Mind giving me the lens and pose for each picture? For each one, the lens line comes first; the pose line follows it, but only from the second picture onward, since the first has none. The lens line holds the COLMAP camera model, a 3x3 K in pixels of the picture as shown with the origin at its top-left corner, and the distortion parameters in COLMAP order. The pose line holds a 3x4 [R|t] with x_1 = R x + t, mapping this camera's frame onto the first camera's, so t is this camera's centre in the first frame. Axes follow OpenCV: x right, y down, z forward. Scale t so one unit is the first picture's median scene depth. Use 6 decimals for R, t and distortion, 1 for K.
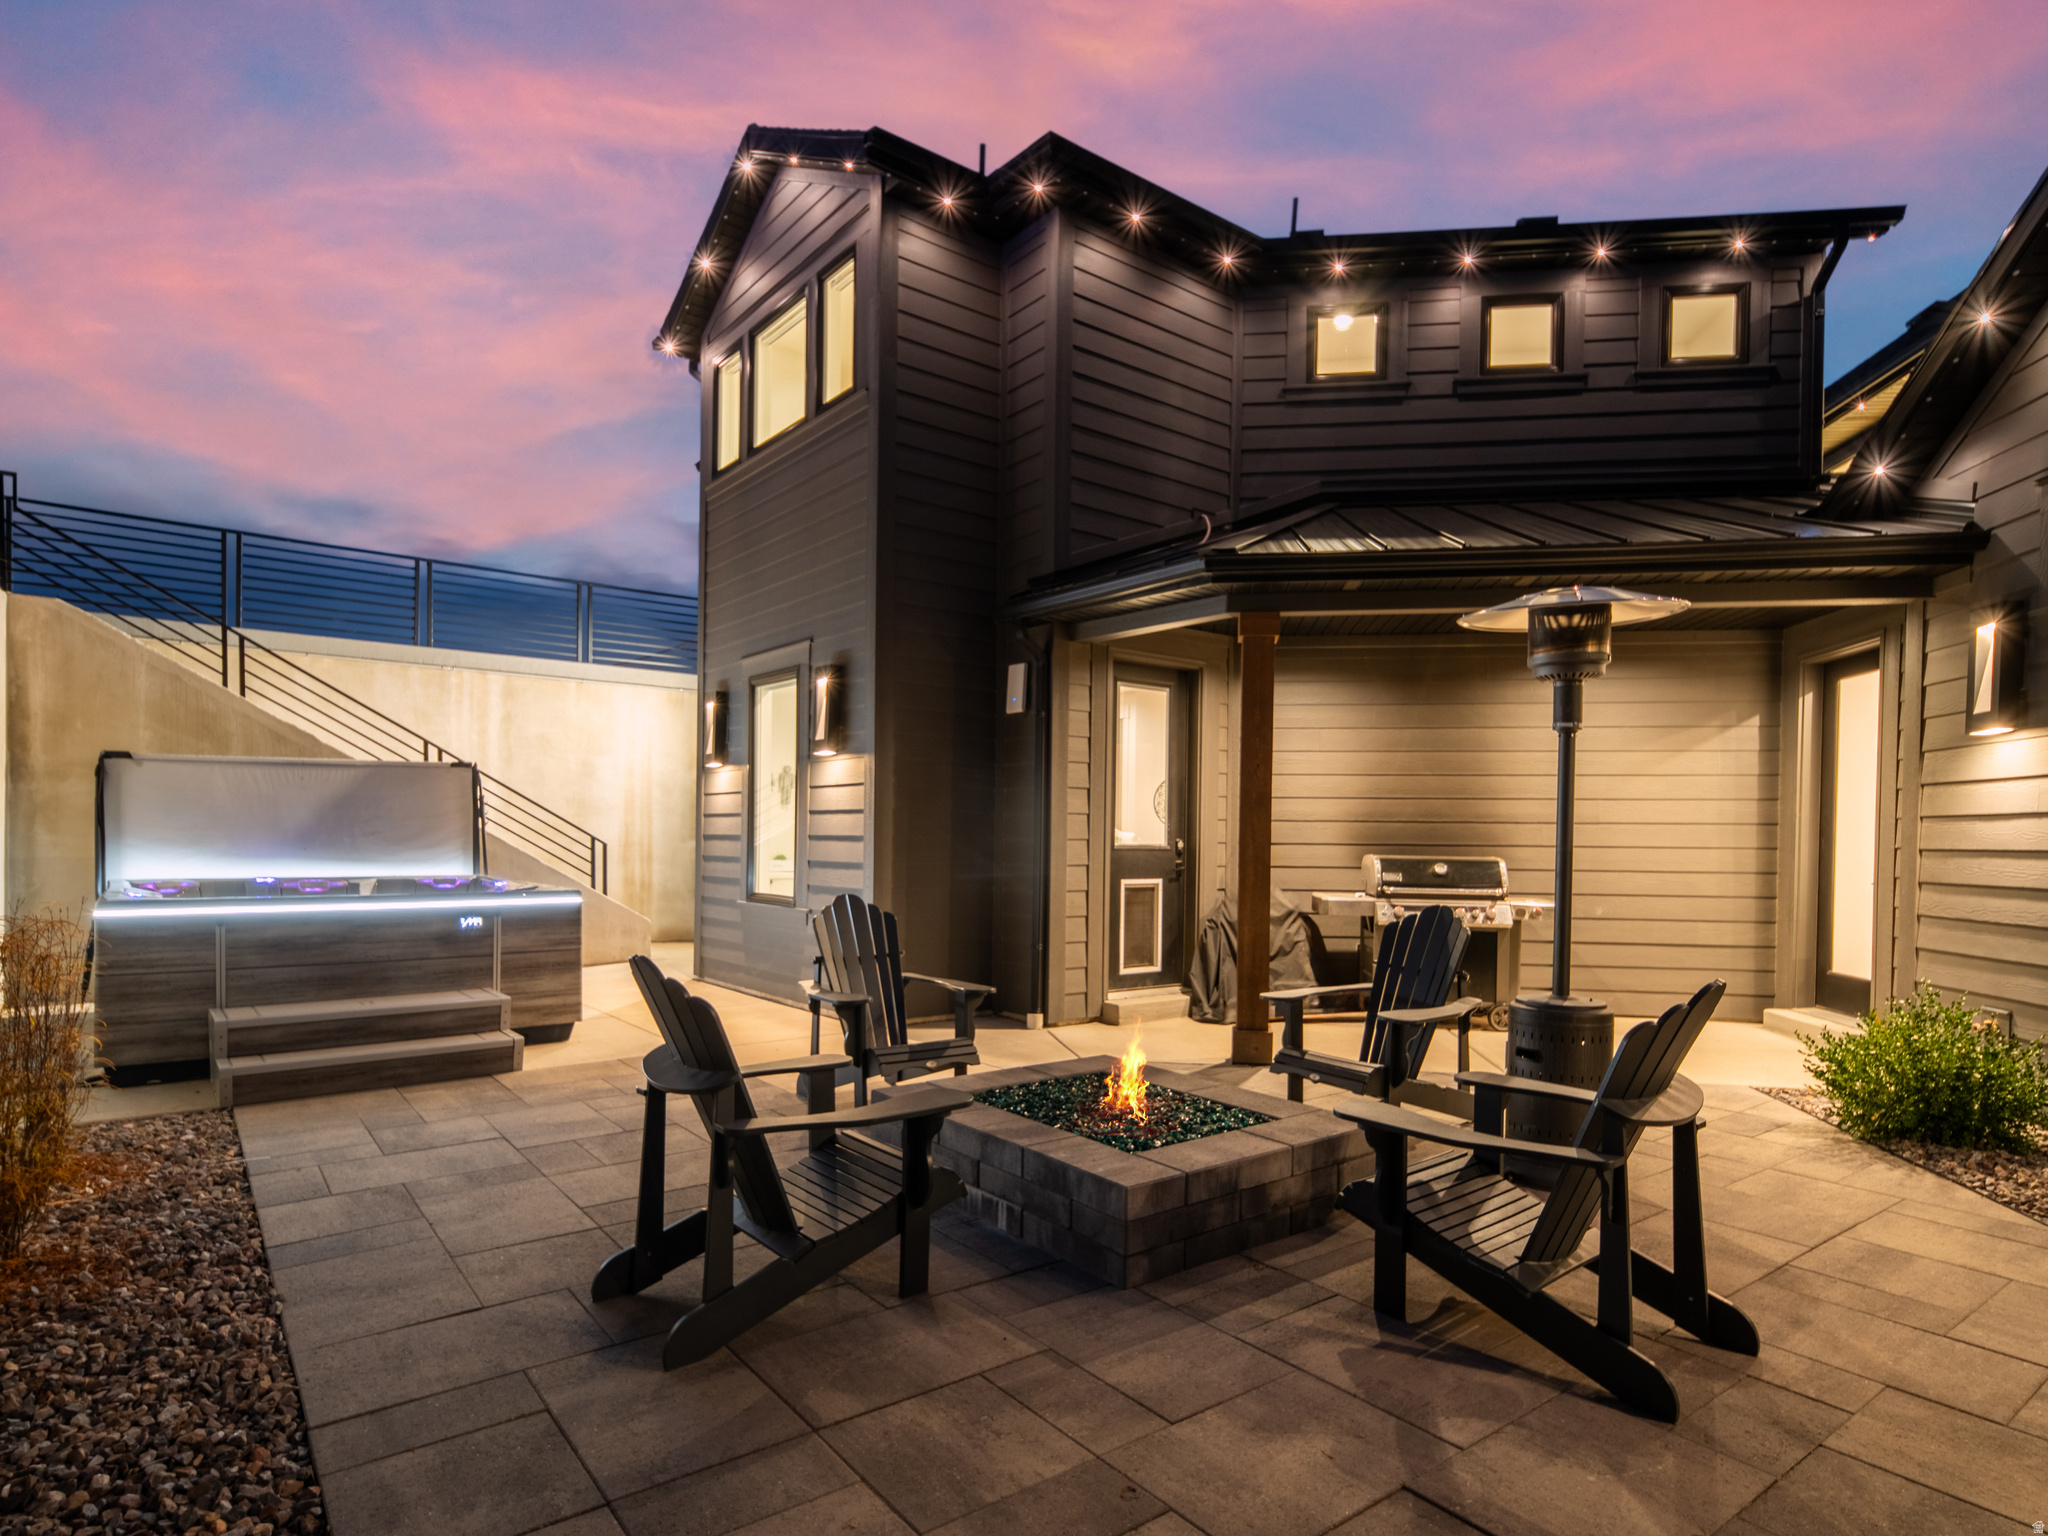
lens RADIAL K [[1127.2, 0, 1024.0], [0, 1127.2, 768.0], [0, 0, 1]] dist [-0.002587, -0.000645]
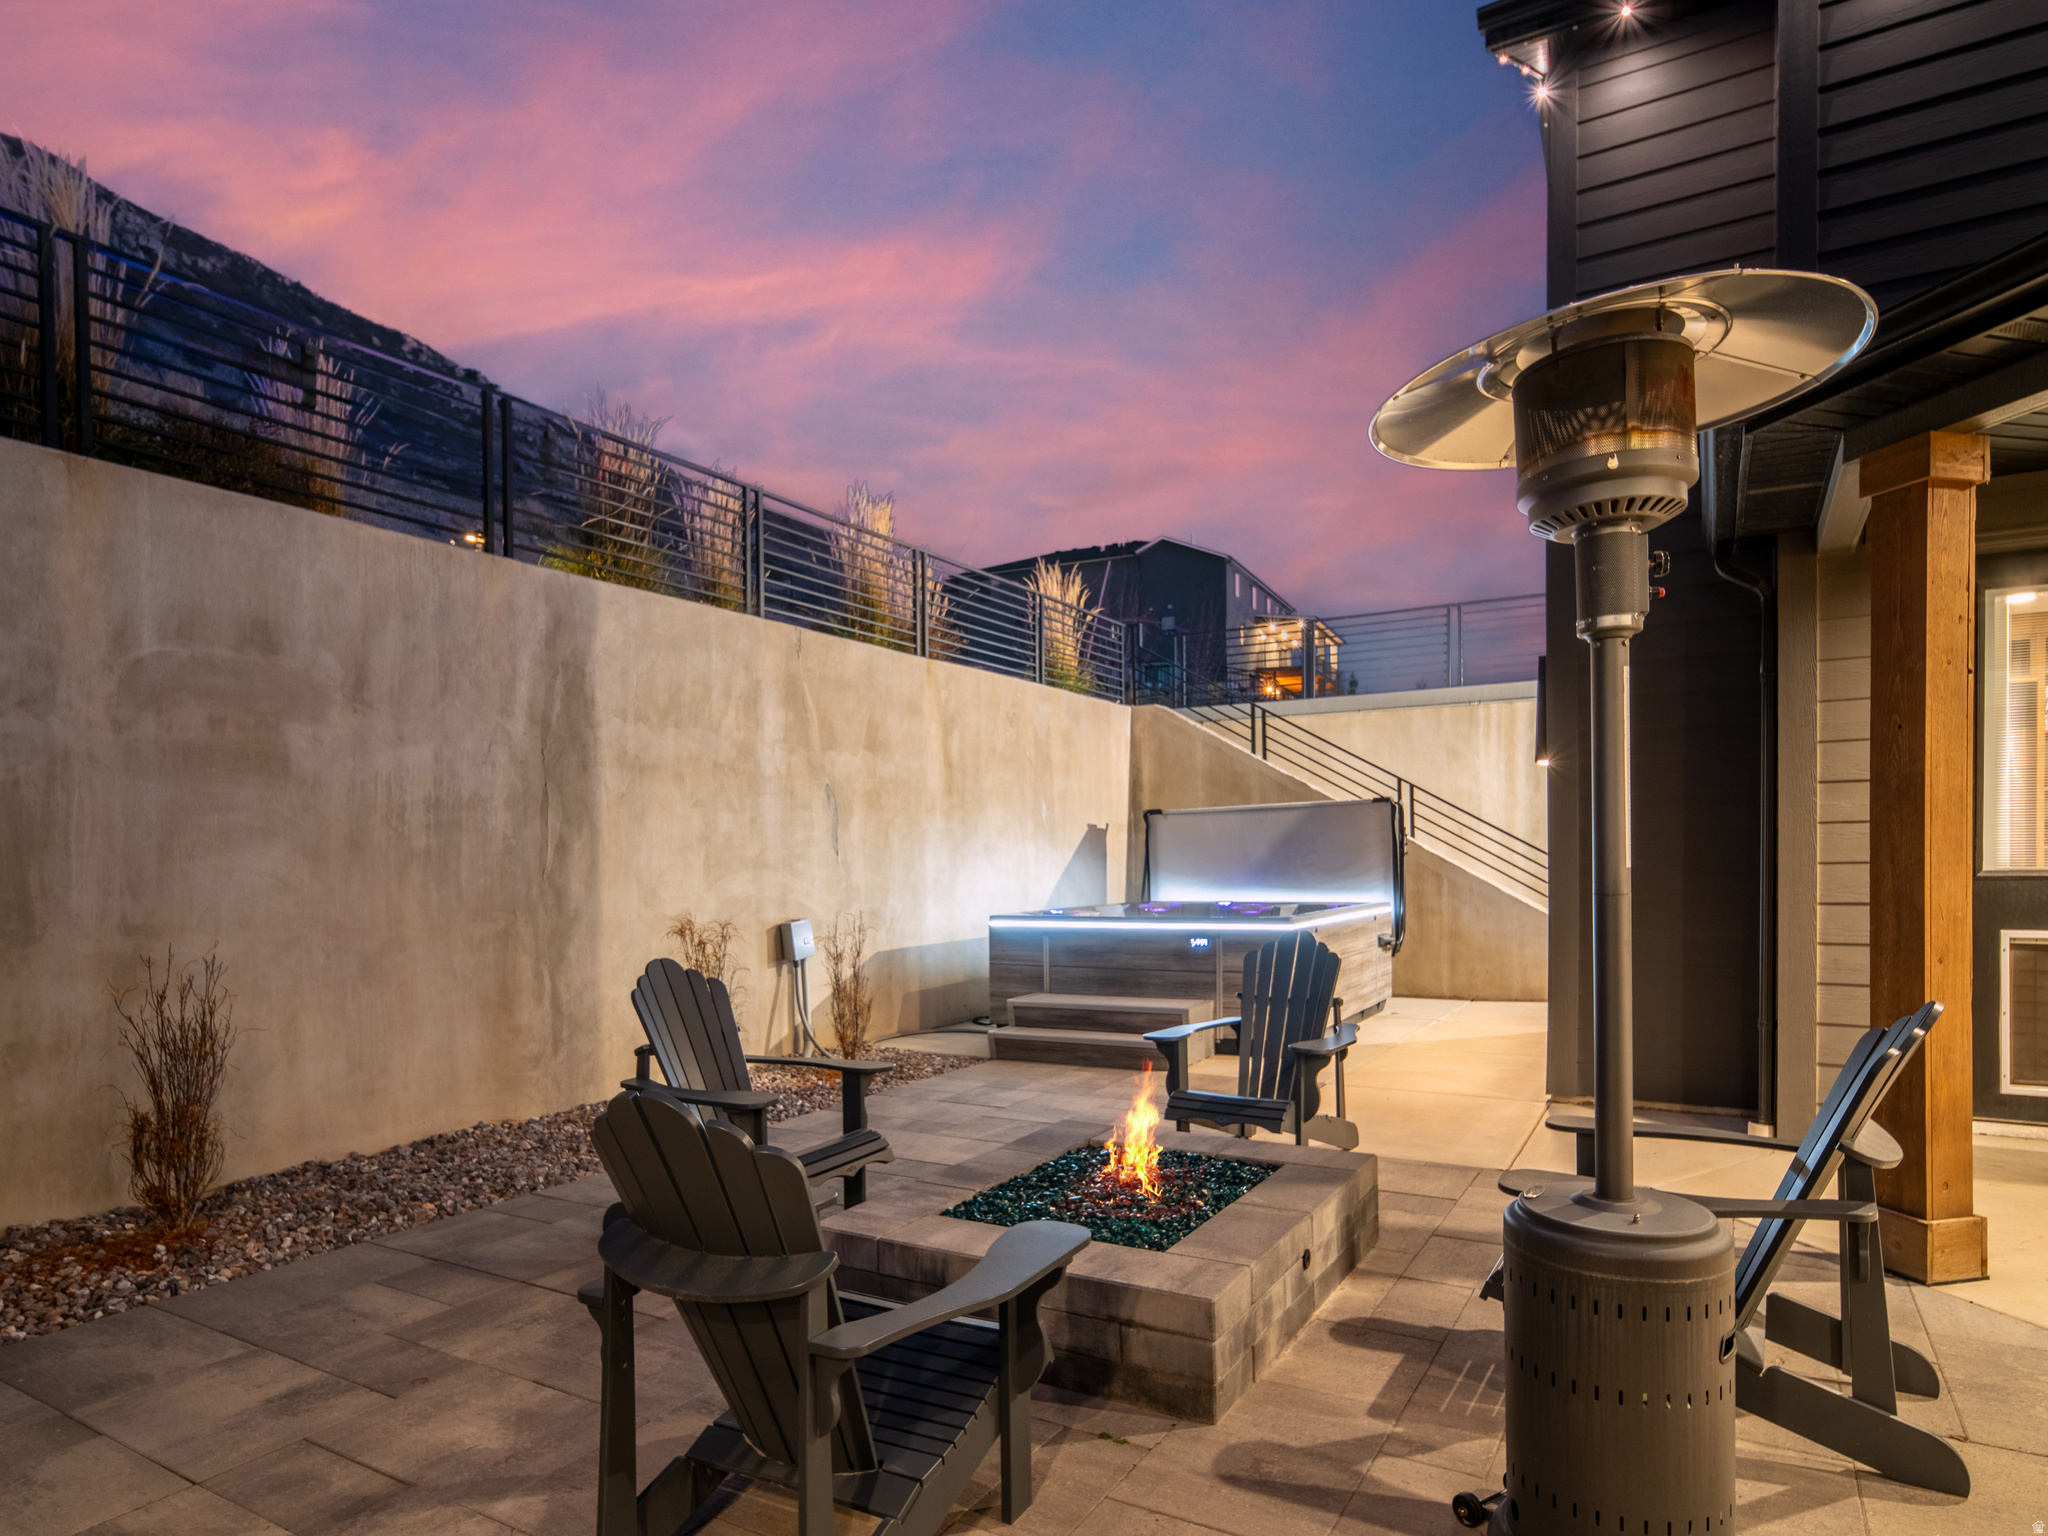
lens RADIAL K [[1154.3, 0, 1024.0], [0, 1154.3, 768.0], [0, 0, 1]] dist [0.001203, 0.000927]
pose [[0.374267, -0.090173, -0.922926, 0.574304], [0.071460, 0.995106, -0.068246, 0.025088], [0.924563, -0.040410, 0.378879, 0.385383]]
